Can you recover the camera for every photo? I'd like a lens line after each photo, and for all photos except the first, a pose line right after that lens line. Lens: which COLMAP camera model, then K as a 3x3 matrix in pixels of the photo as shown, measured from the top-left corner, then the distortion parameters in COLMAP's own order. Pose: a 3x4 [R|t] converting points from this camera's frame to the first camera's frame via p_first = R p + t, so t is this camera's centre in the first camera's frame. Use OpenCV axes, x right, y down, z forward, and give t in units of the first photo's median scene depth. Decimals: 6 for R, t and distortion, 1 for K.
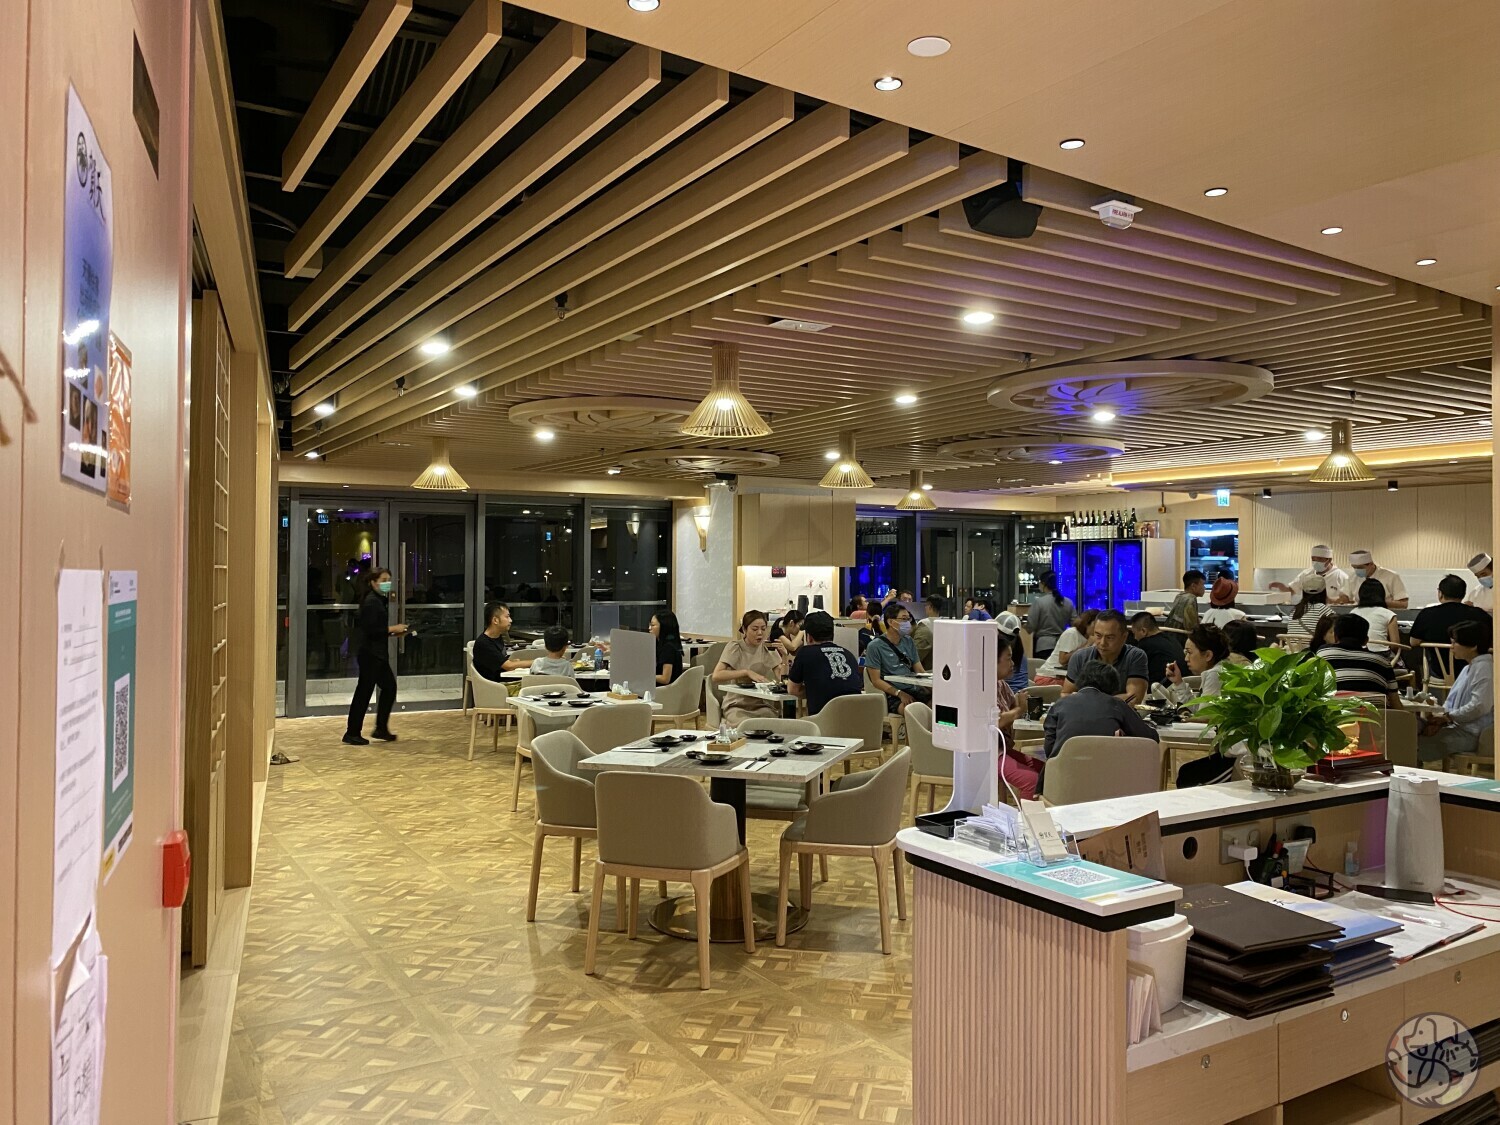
lens RADIAL K [[1156.3, 0, 750.0], [0, 1156.3, 562.5], [0, 0, 1]] dist [-0.004232, -0.004170]
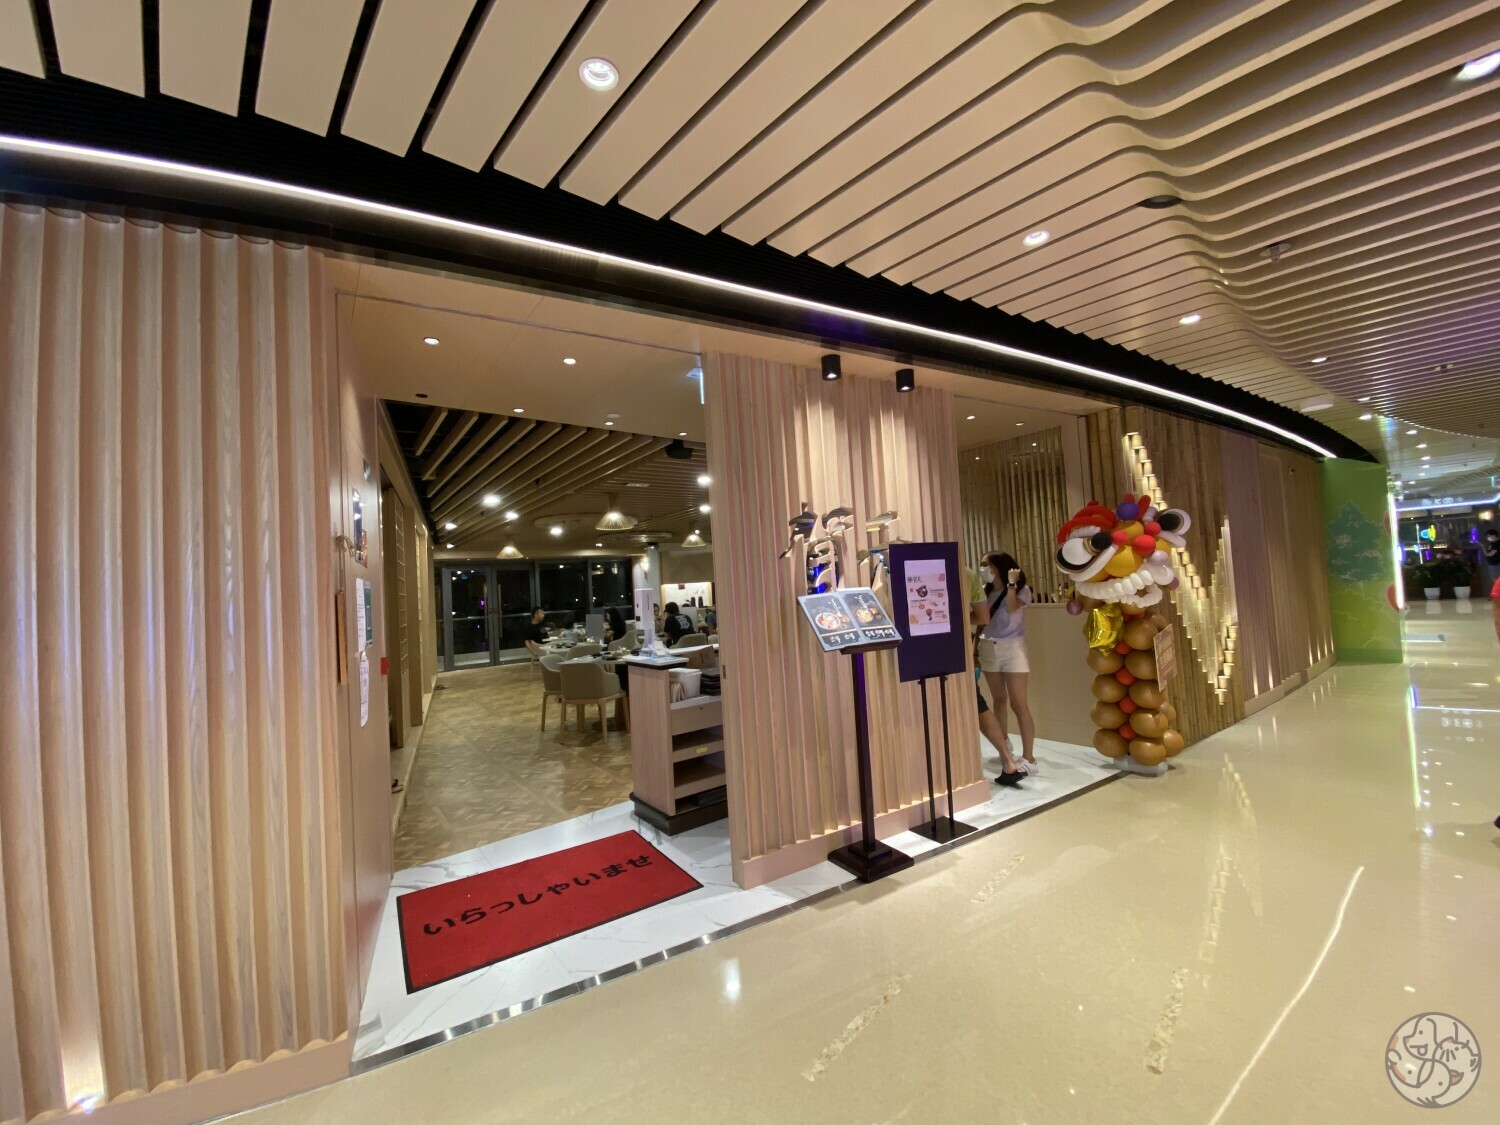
lens RADIAL K [[592.8, 0, 750.0], [0, 592.8, 562.5], [0, 0, 1]] dist [0.000508, 0.000029]
pose [[0.993932, -0.064277, 0.089259, 0.105995], [0.067498, 0.997155, -0.033548, 0.016991], [-0.086849, 0.039370, 0.995443, -0.204113]]
